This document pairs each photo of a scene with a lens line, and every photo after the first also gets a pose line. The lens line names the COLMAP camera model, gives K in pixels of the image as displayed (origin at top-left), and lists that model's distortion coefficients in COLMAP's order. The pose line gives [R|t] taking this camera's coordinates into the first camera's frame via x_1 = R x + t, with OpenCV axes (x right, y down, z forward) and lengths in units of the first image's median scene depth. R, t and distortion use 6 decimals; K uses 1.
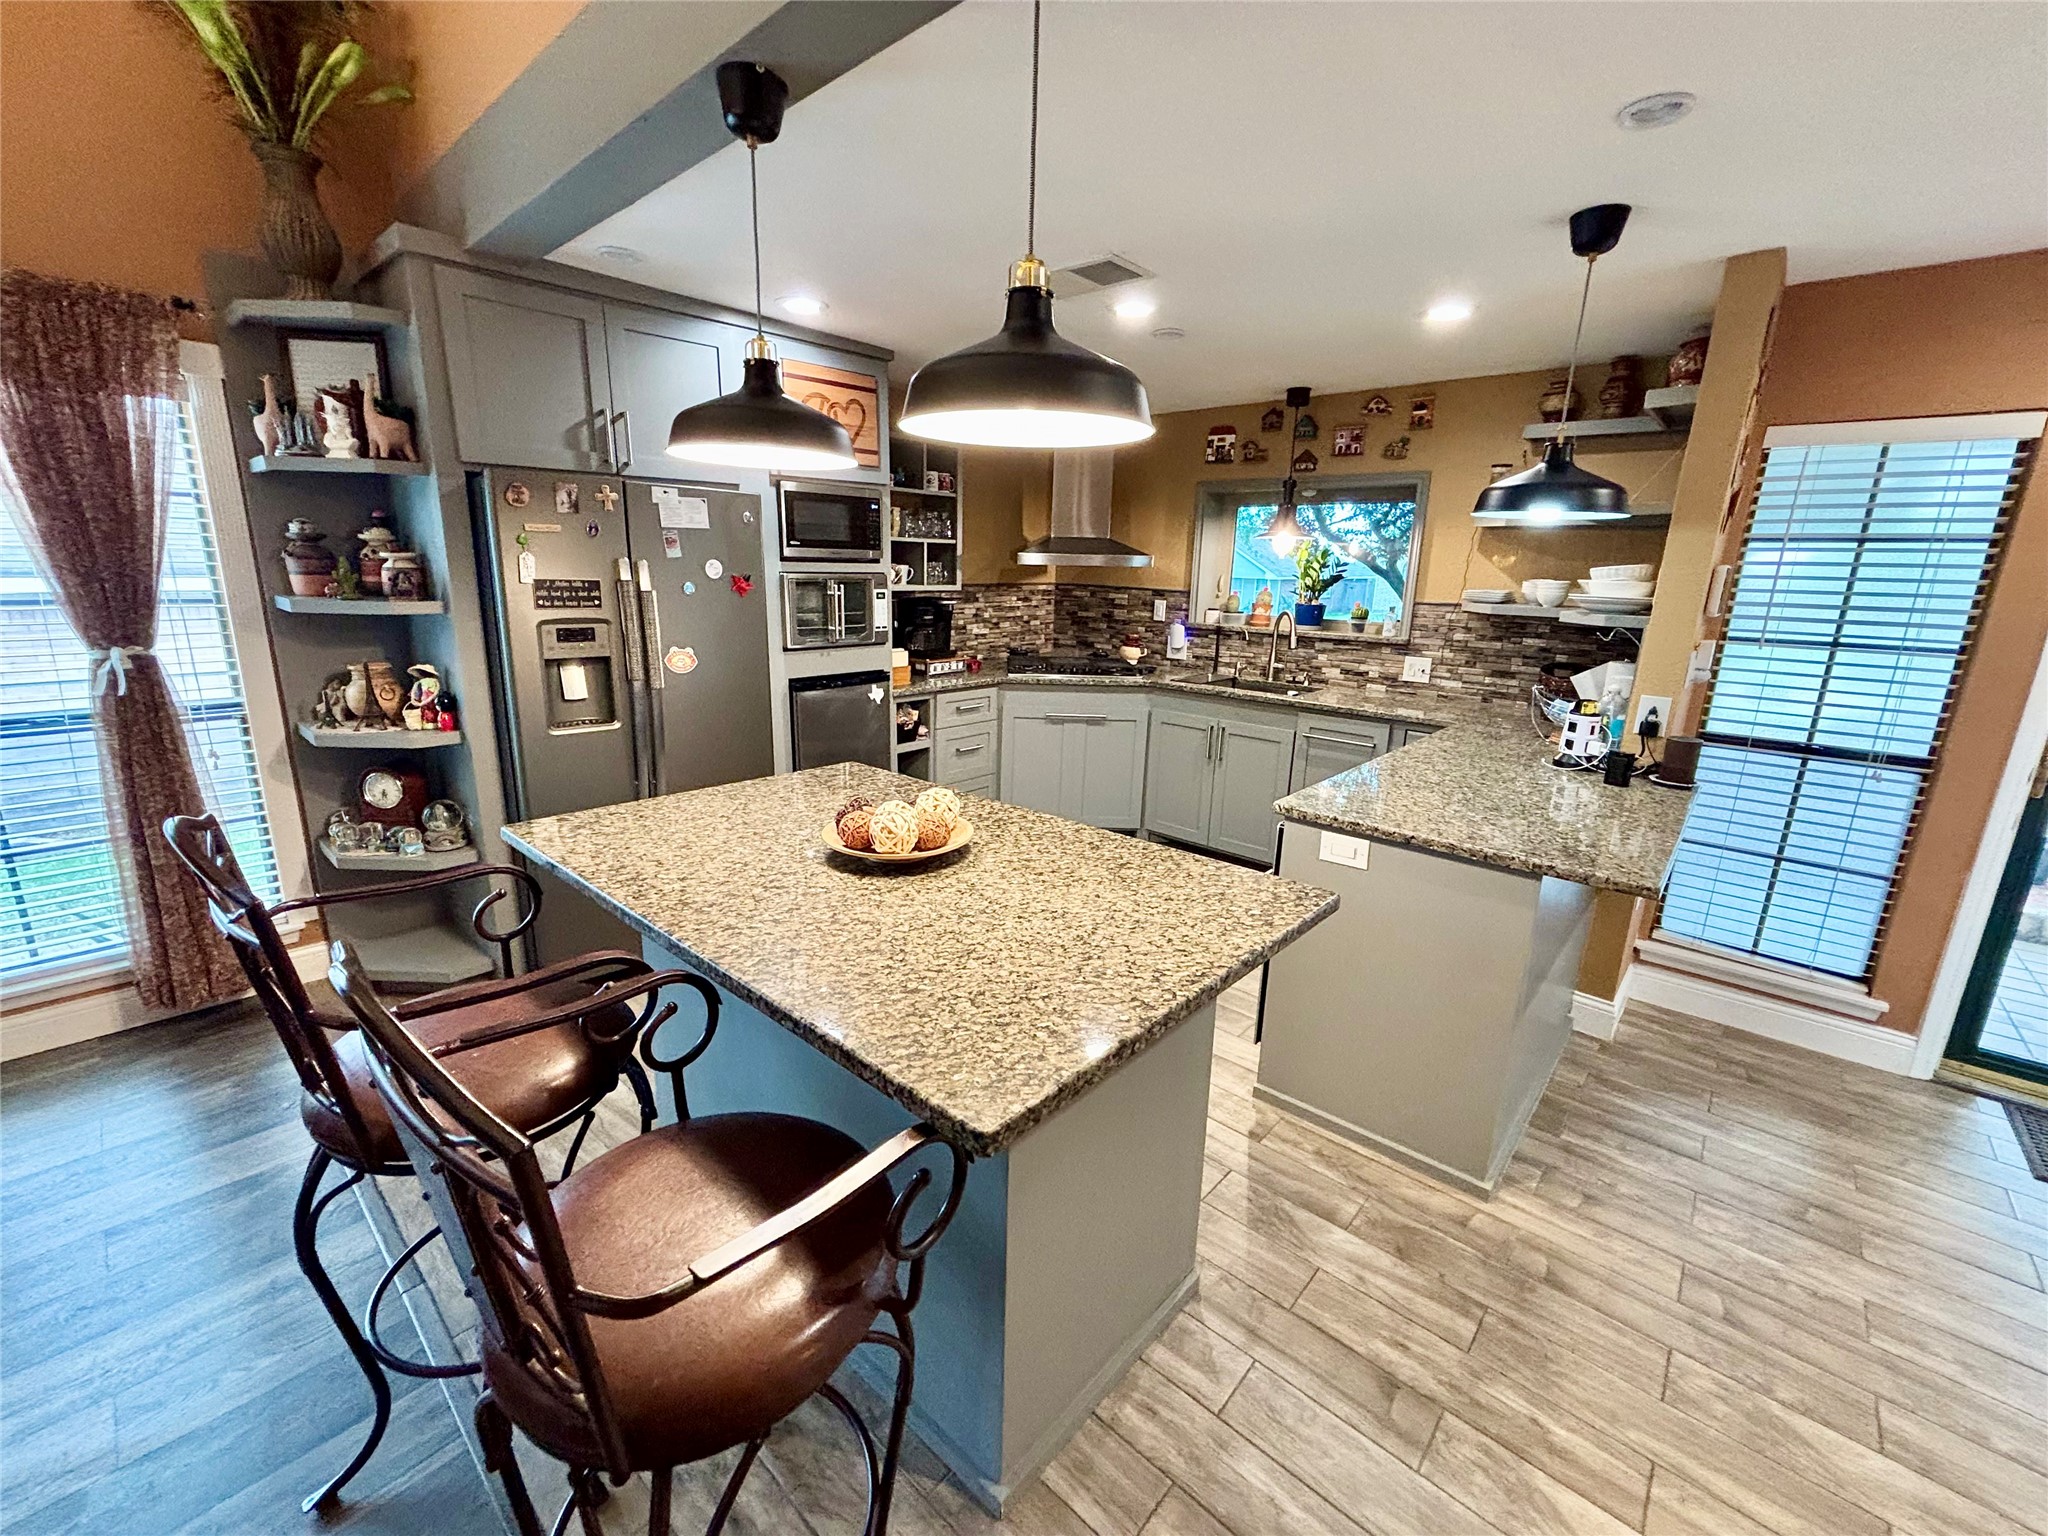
lens RADIAL K [[832.6, 0, 1019.1], [0, 832.6, 769.2], [0, 0, 1]] dist [0.001721, -0.000829]
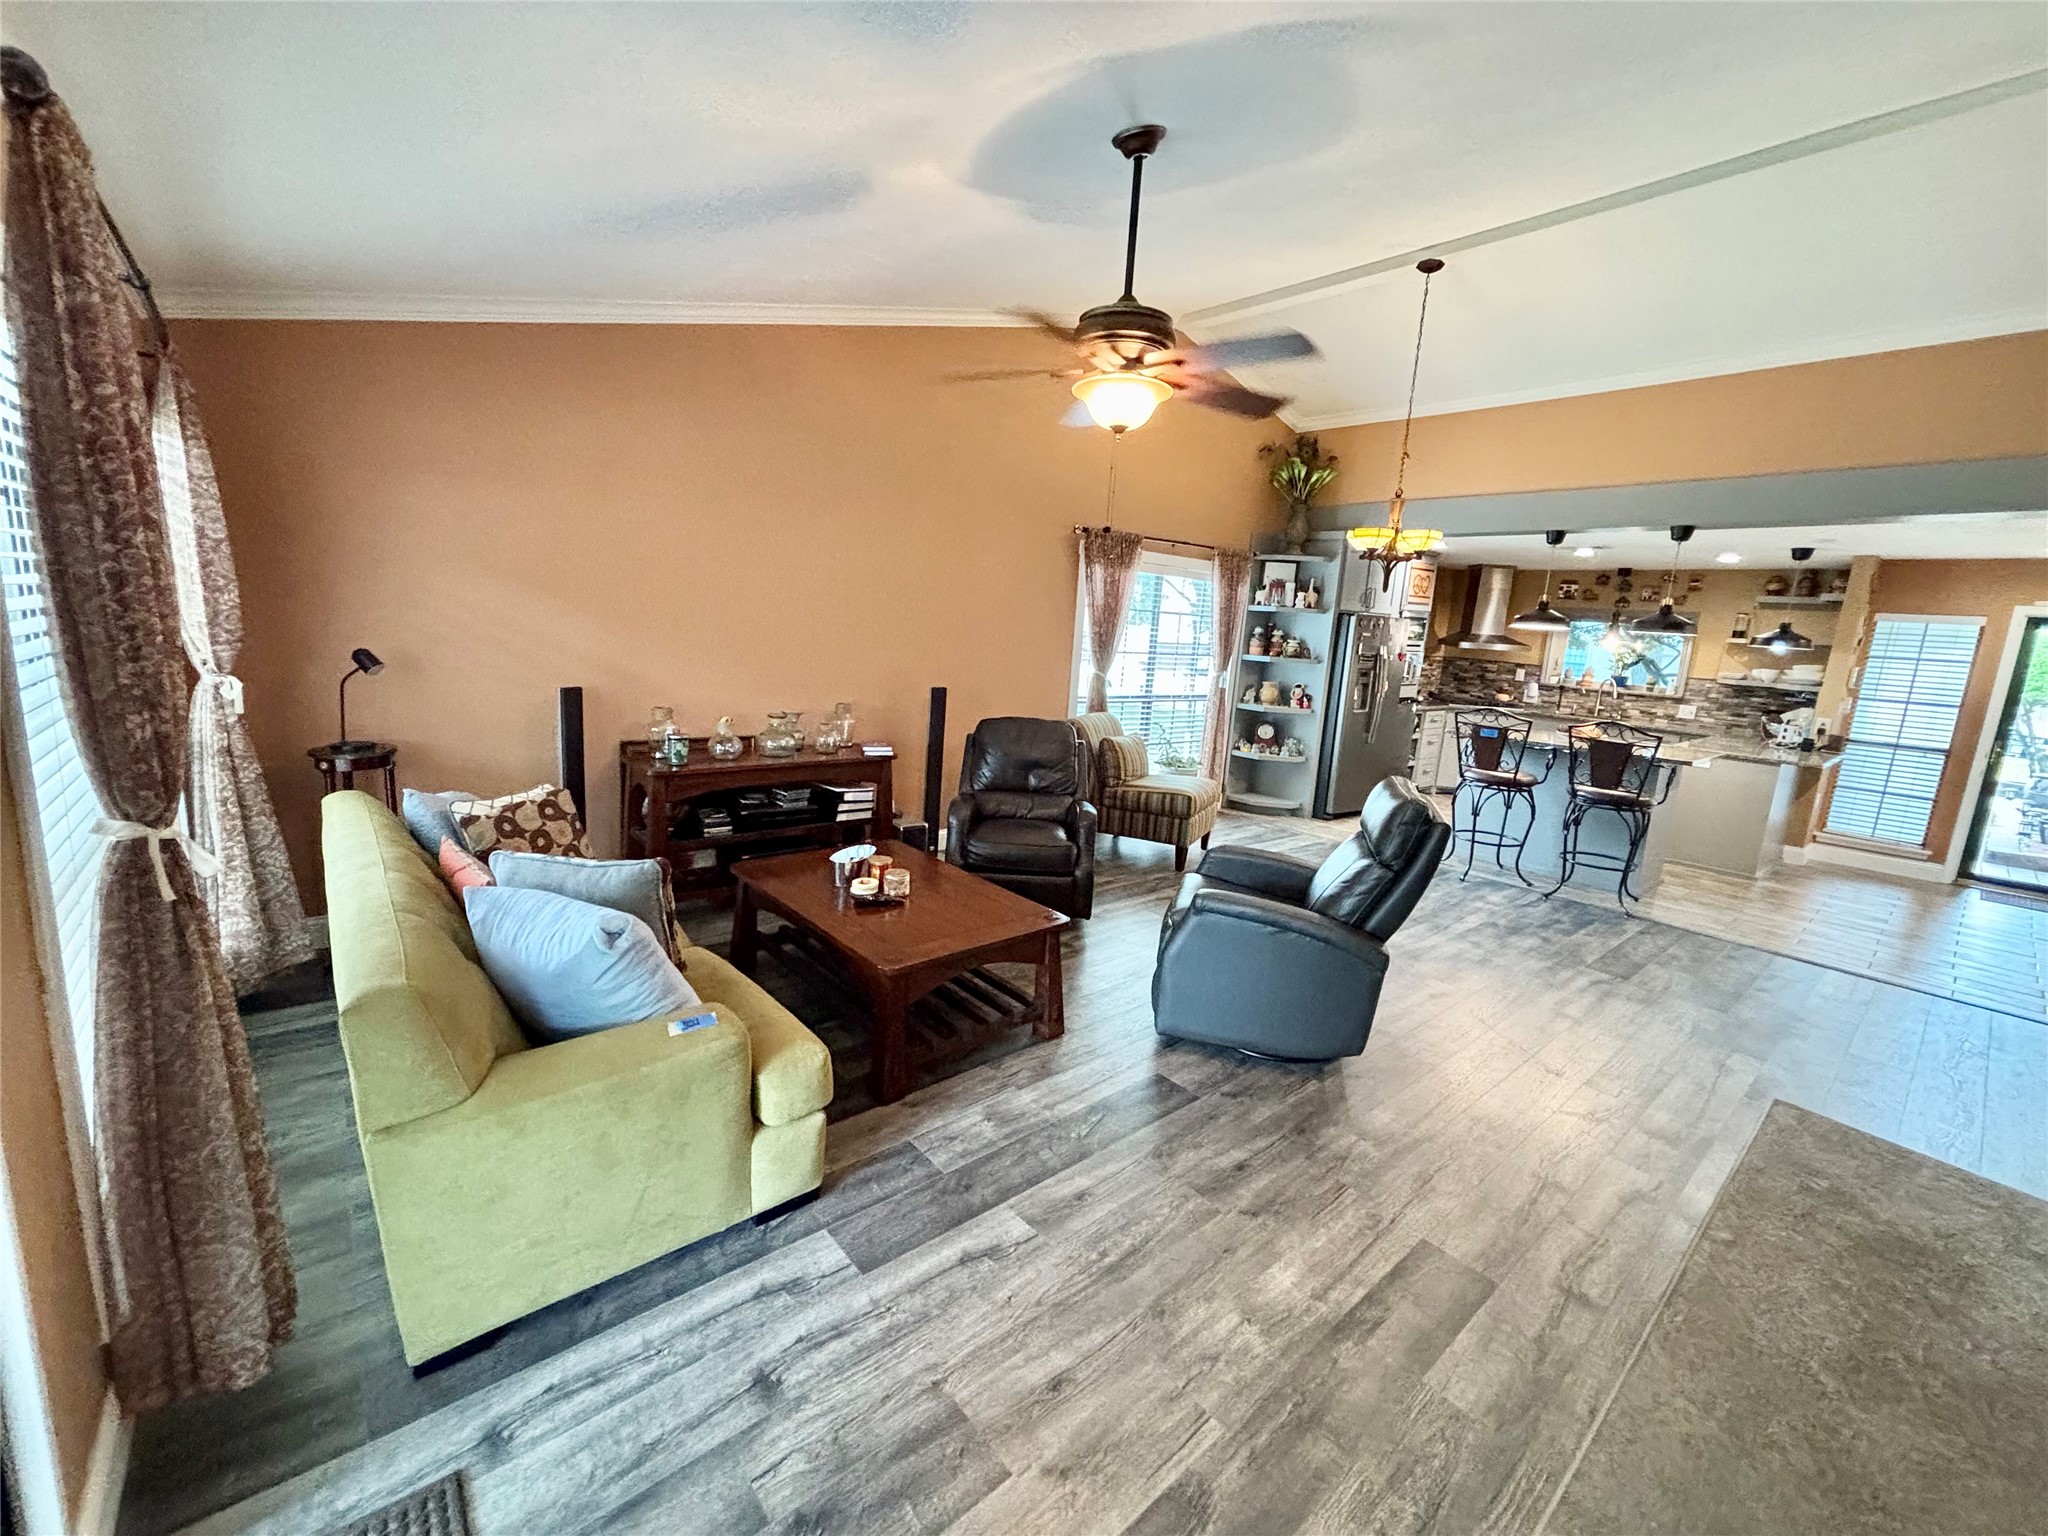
lens RADIAL K [[832.6, 0, 1019.1], [0, 832.6, 769.2], [0, 0, 1]] dist [0.001721, -0.000829]
pose [[0.990670, 0.059924, -0.122405, -0.900490], [-0.067510, 0.995985, -0.058789, 0.255616], [0.118390, 0.066504, 0.990738, -1.202648]]
